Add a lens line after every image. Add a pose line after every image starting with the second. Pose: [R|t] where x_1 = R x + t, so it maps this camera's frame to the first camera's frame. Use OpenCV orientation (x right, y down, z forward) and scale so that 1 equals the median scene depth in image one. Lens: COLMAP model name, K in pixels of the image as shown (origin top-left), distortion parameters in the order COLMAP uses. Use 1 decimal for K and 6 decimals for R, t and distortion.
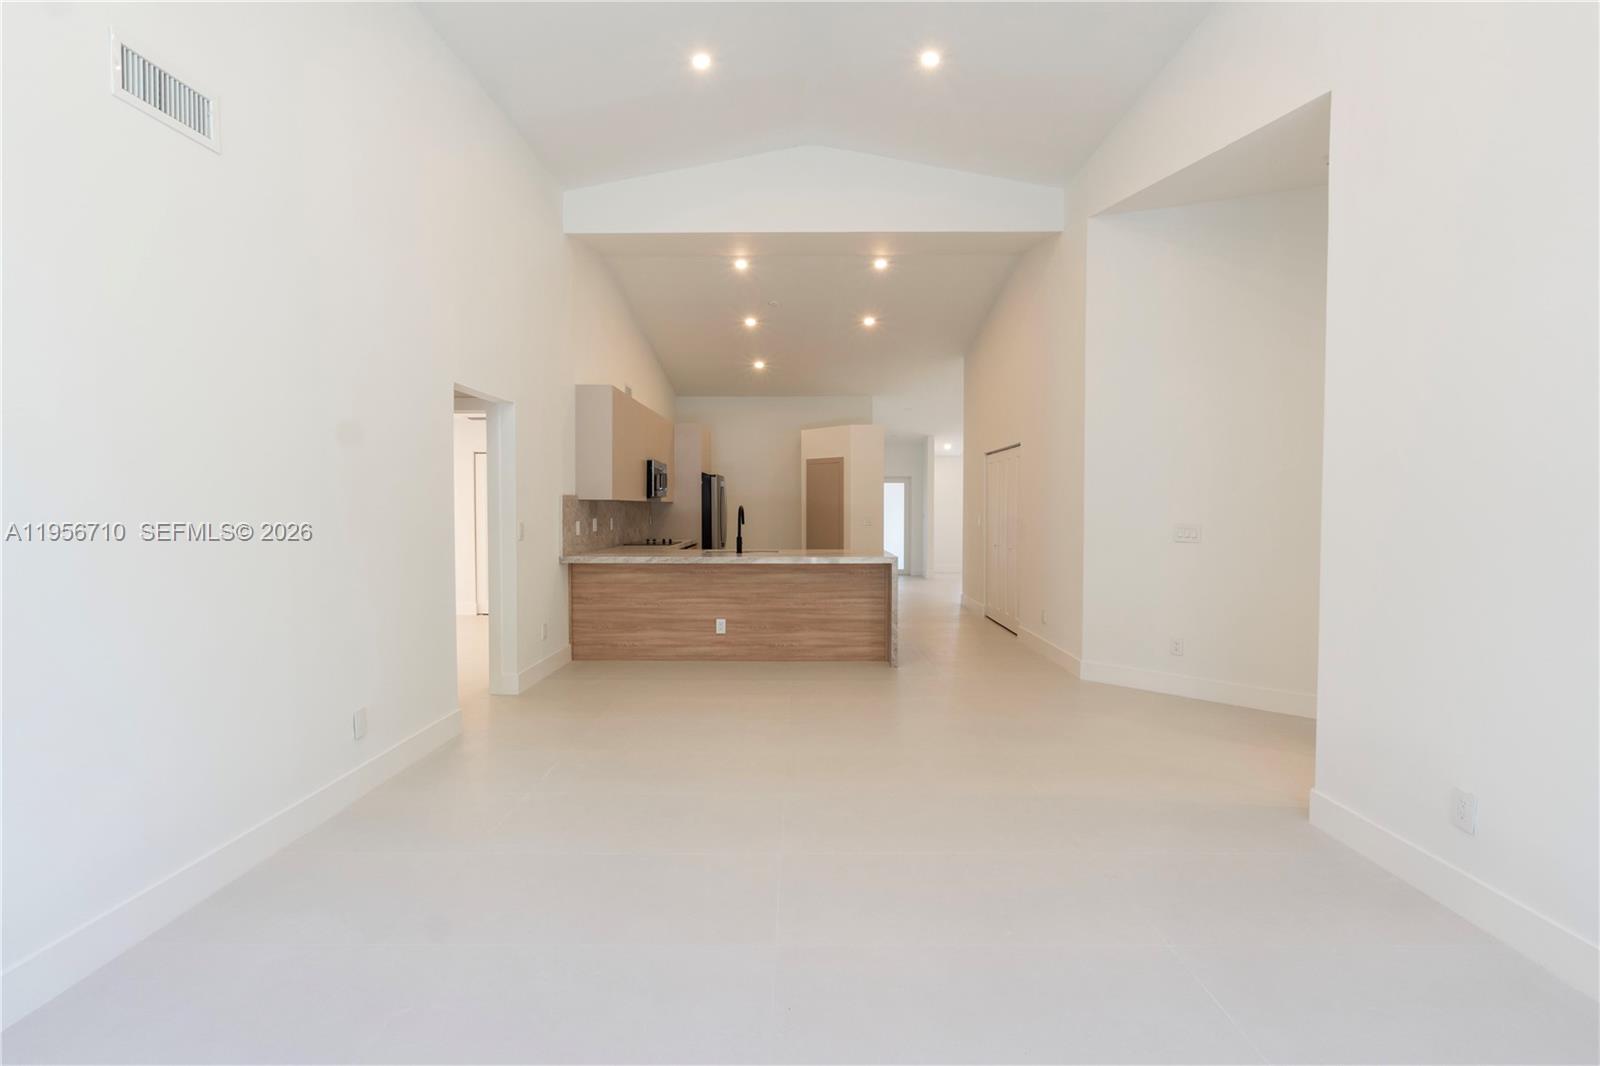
lens RADIAL K [[738.3, 0, 801.9], [0, 738.3, 529.2], [0, 0, 1]] dist [-0.008298, -0.000162]
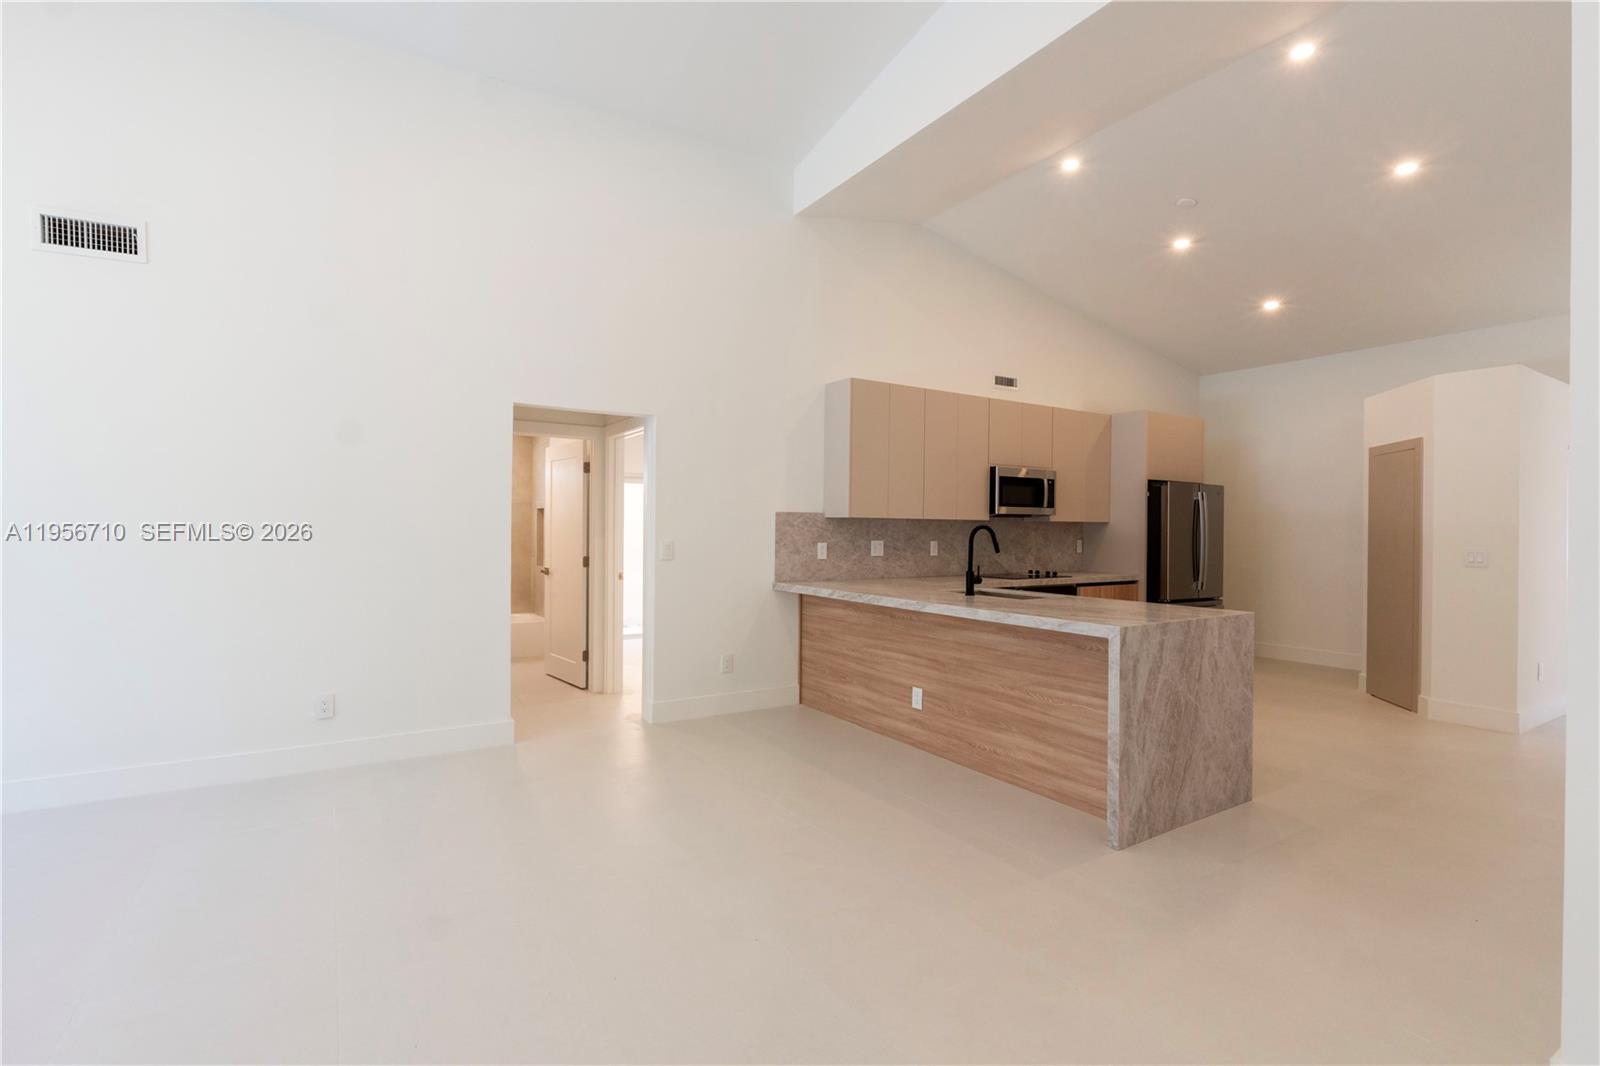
lens RADIAL K [[738.3, 0, 796.0], [0, 738.3, 531.9], [0, 0, 1]] dist [-0.008298, -0.000162]
pose [[0.536722, 0.007536, -0.843726, 0.411318], [-0.033946, 0.999343, -0.012668, -0.011646], [0.843076, 0.035440, 0.536625, 0.525687]]
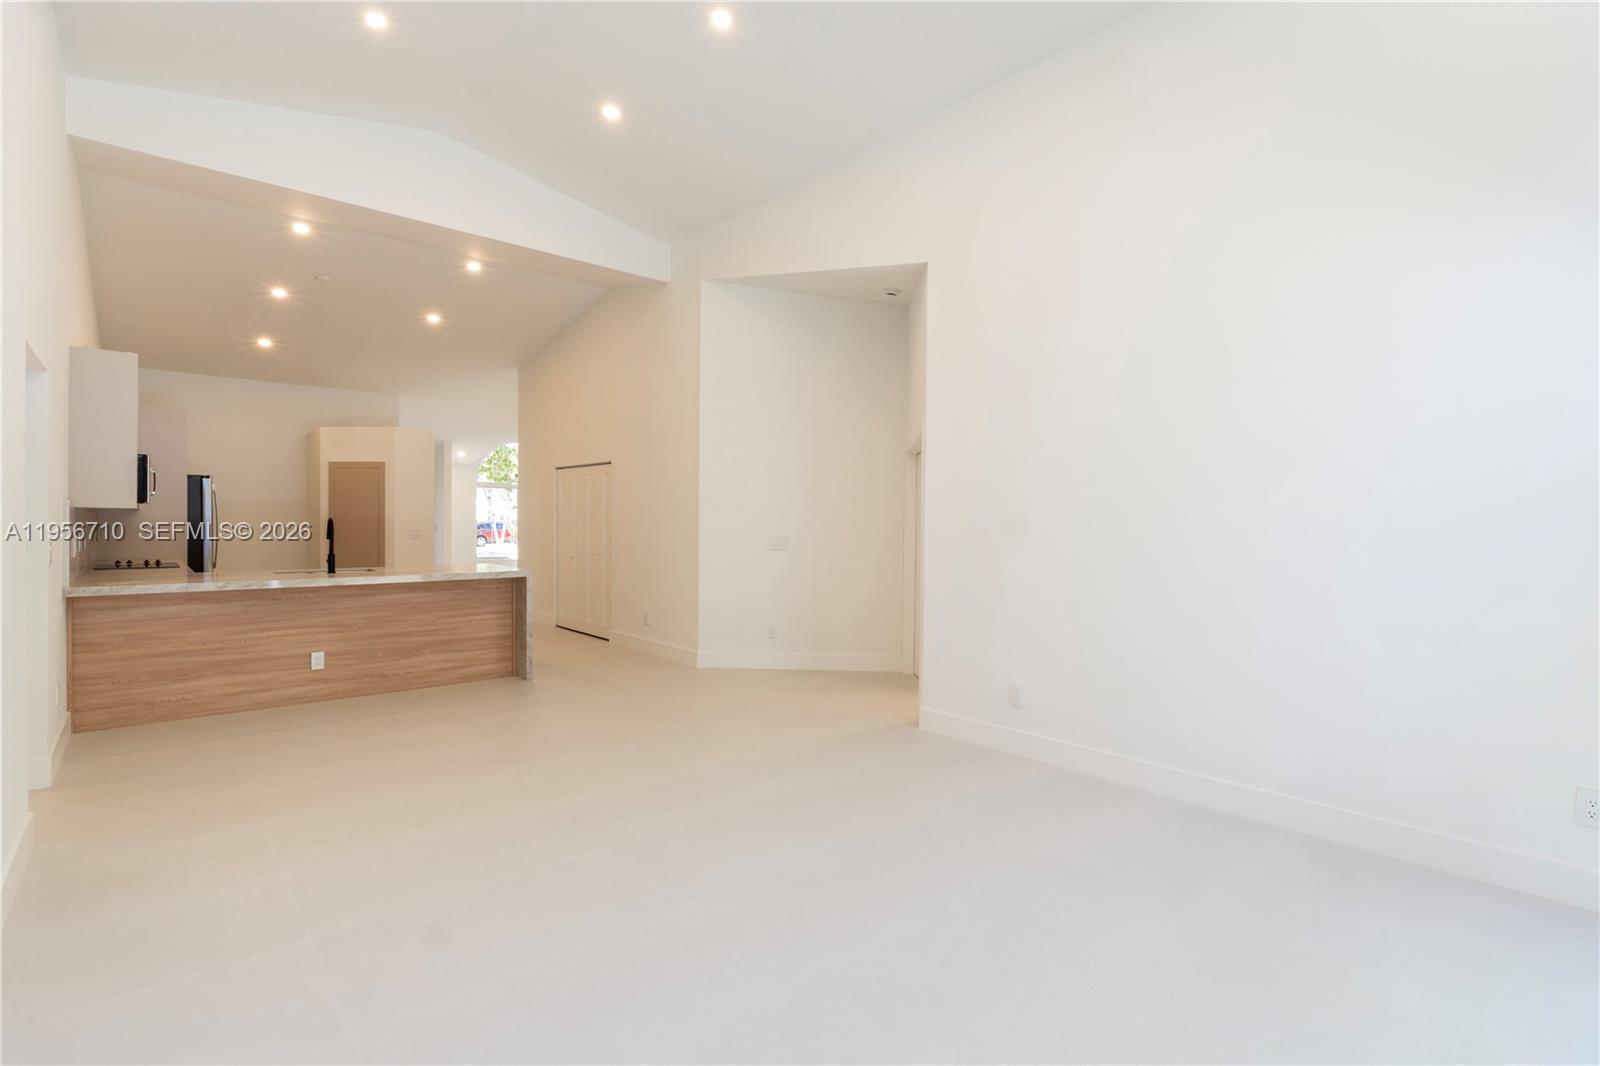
lens RADIAL K [[738.3, 0, 798.5], [0, 738.3, 530.7], [0, 0, 1]] dist [-0.008298, -0.000162]
pose [[0.743412, -0.003298, 0.668826, -0.262072], [0.011569, 0.999902, -0.007928, -0.003862], [-0.668734, 0.013632, 0.743377, 0.006922]]
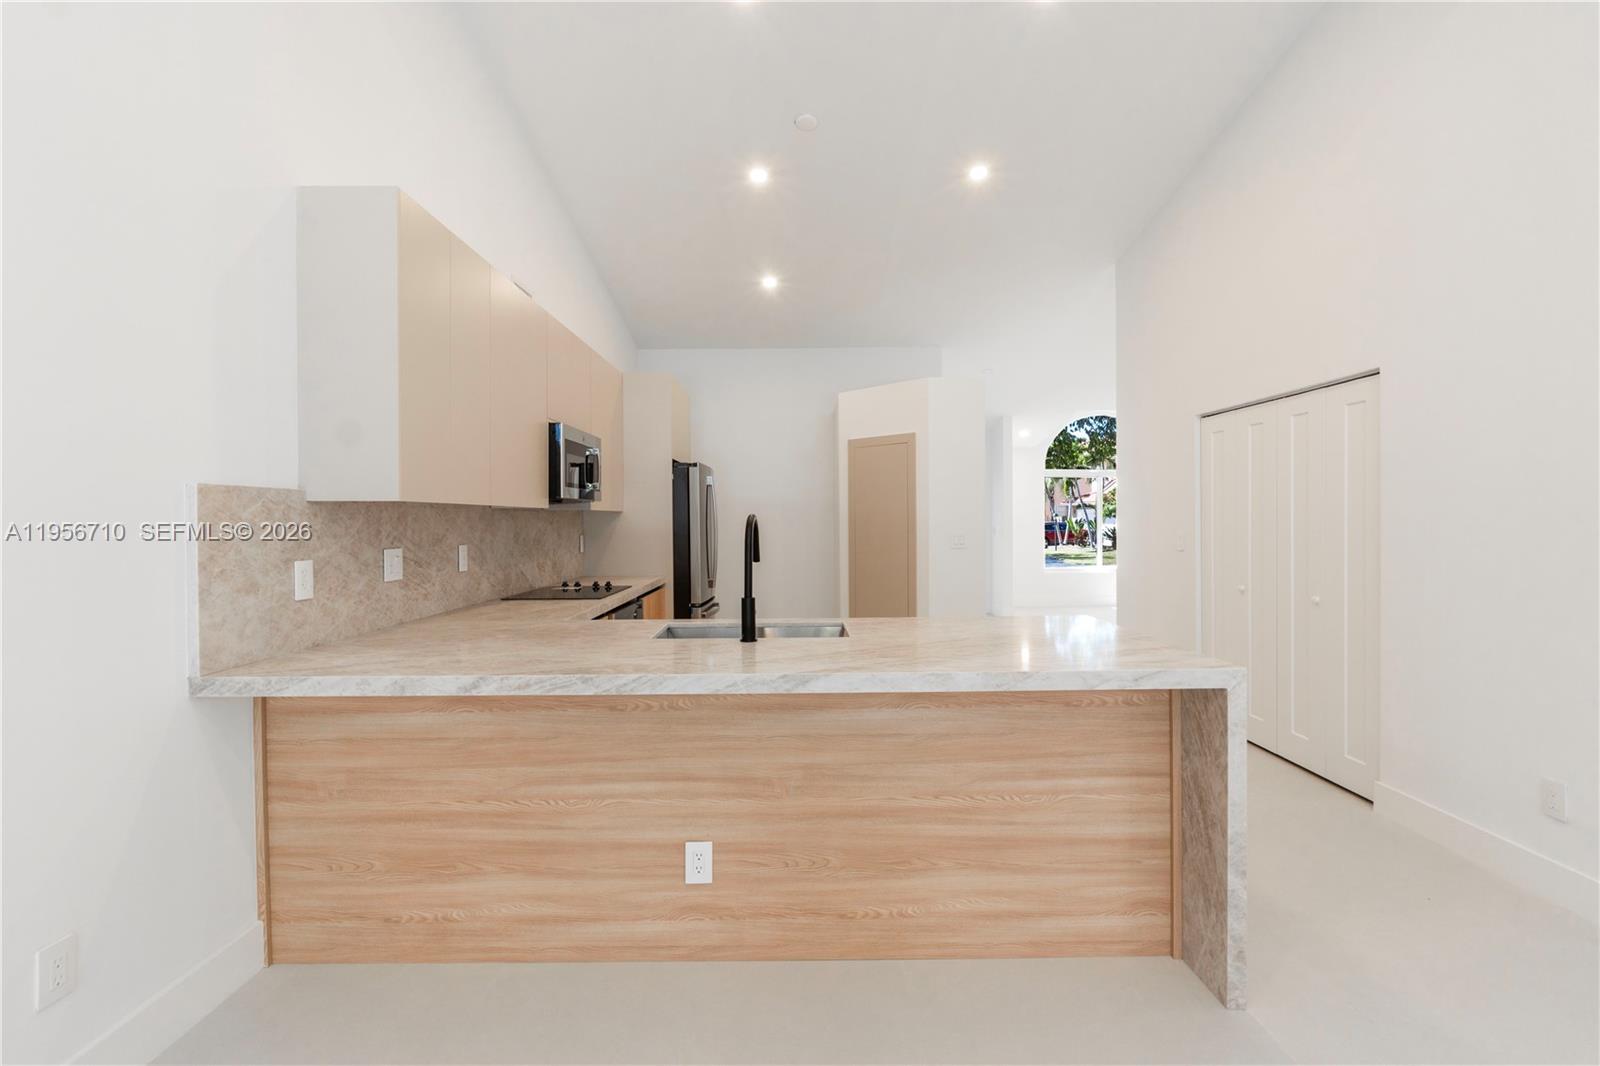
lens RADIAL K [[738.3, 0, 801.7], [0, 738.3, 529.6], [0, 0, 1]] dist [-0.008298, -0.000162]
pose [[0.999911, -0.008482, 0.010309, -0.063757], [0.008662, 0.999809, -0.017526, -0.017885], [-0.010158, 0.017613, 0.999793, 0.650366]]
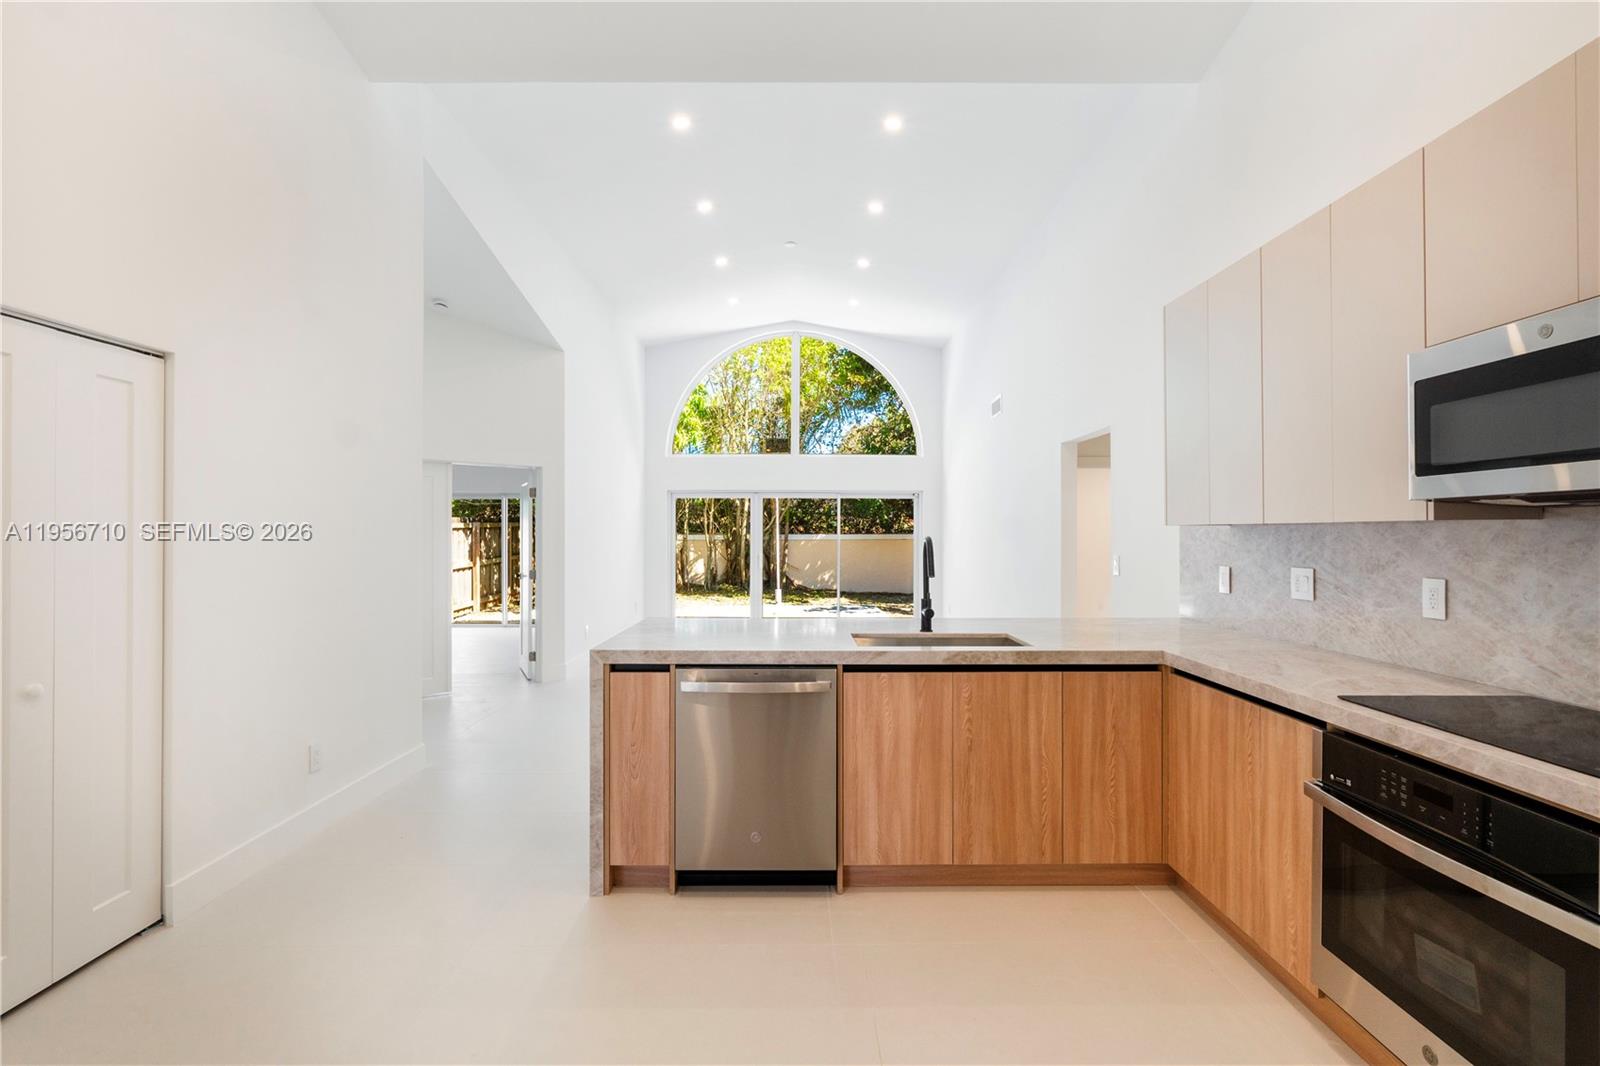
lens RADIAL K [[738.3, 0, 796.9], [0, 738.3, 532.3], [0, 0, 1]] dist [-0.008298, -0.000162]
pose [[-0.999981, -0.003007, -0.005402, 0.005253], [-0.003168, 0.999547, 0.029936, -0.050874], [0.005309, 0.029953, -0.999537, 1.556564]]
